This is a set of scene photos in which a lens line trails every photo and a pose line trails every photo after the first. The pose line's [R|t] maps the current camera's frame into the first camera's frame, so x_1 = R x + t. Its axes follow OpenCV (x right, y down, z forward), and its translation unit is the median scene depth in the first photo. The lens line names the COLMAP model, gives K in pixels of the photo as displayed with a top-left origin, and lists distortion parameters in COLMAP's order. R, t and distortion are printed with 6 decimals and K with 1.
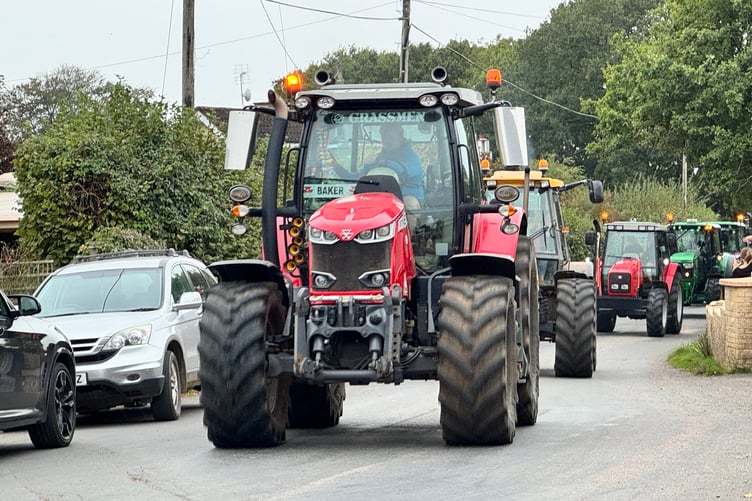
lens RADIAL K [[2476.7, 0, 367.3], [0, 2476.7, 250.6], [0, 0, 1]] dist [0.786299, -1.264929]
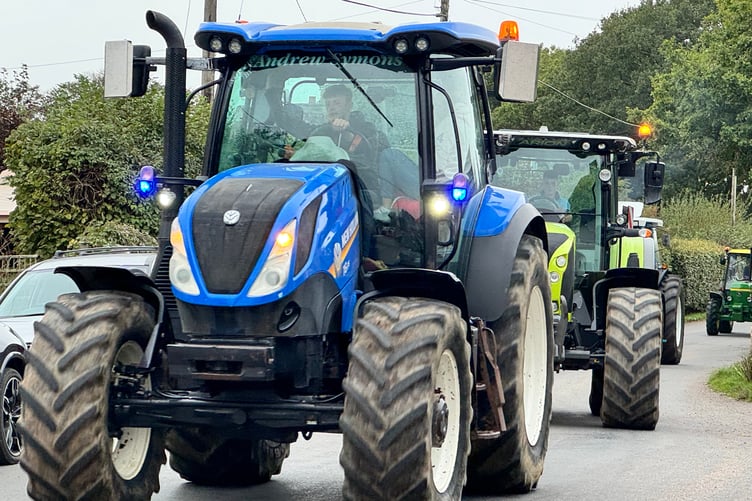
lens RADIAL K [[2322.8, 0, 376.0], [0, 2322.8, 265.1], [0, 0, 1]] dist [0.644776, -0.362030]
pose [[0.999215, 0.030932, -0.024731, 0.018784], [-0.030906, 0.999521, 0.001425, 0.002396], [0.024763, -0.000659, 0.999693, 0.135232]]
